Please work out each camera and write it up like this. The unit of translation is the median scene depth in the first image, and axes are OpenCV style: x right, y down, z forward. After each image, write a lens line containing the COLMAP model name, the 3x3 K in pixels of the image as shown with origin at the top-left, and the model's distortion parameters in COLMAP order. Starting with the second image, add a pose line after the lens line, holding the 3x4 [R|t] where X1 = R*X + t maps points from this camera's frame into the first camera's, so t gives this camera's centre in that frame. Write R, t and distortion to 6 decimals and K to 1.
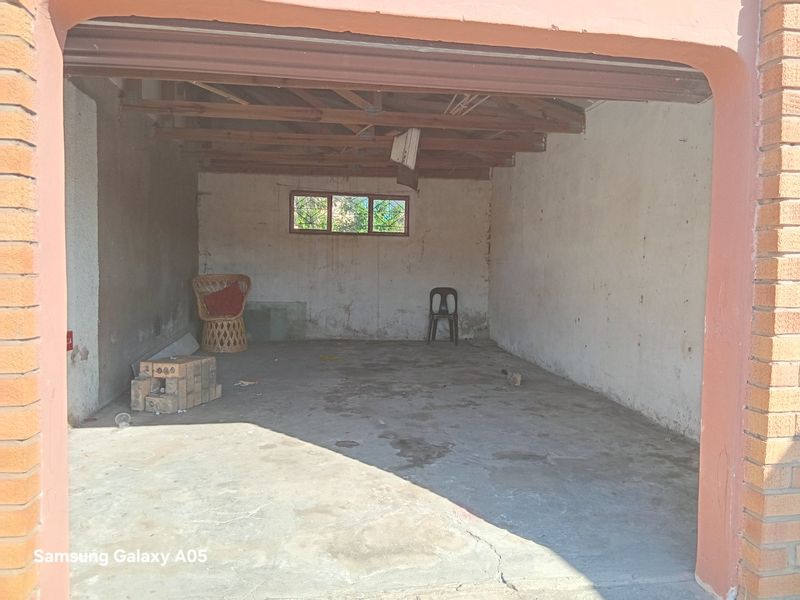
lens RADIAL K [[607.3, 0, 402.5], [0, 607.3, 300.0], [0, 0, 1]] dist [0.106631, -0.183838]
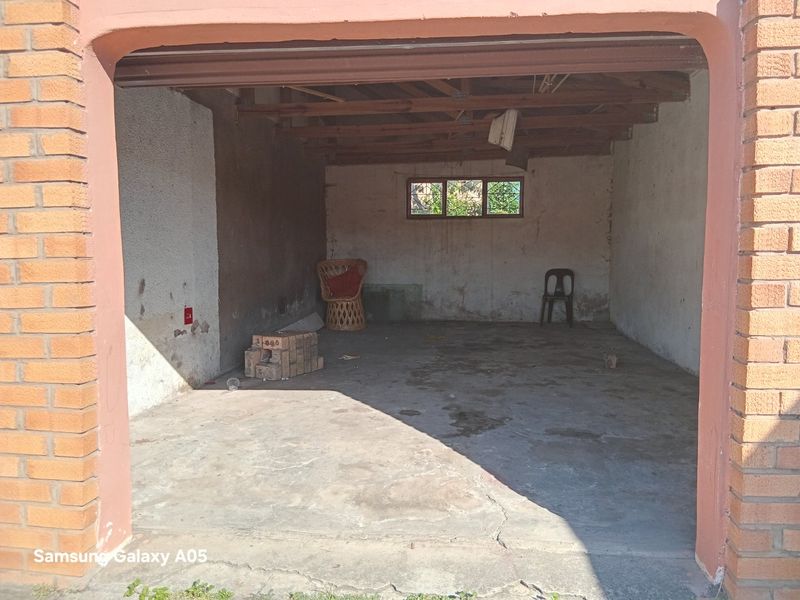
lens RADIAL K [[607.3, 0, 402.5], [0, 607.3, 300.0], [0, 0, 1]] dist [0.106631, -0.183838]
pose [[0.965630, 0.001079, -0.259918, 0.183097], [0.005631, 0.999670, 0.025070, 0.009117], [0.259859, -0.025672, 0.965305, -0.040949]]
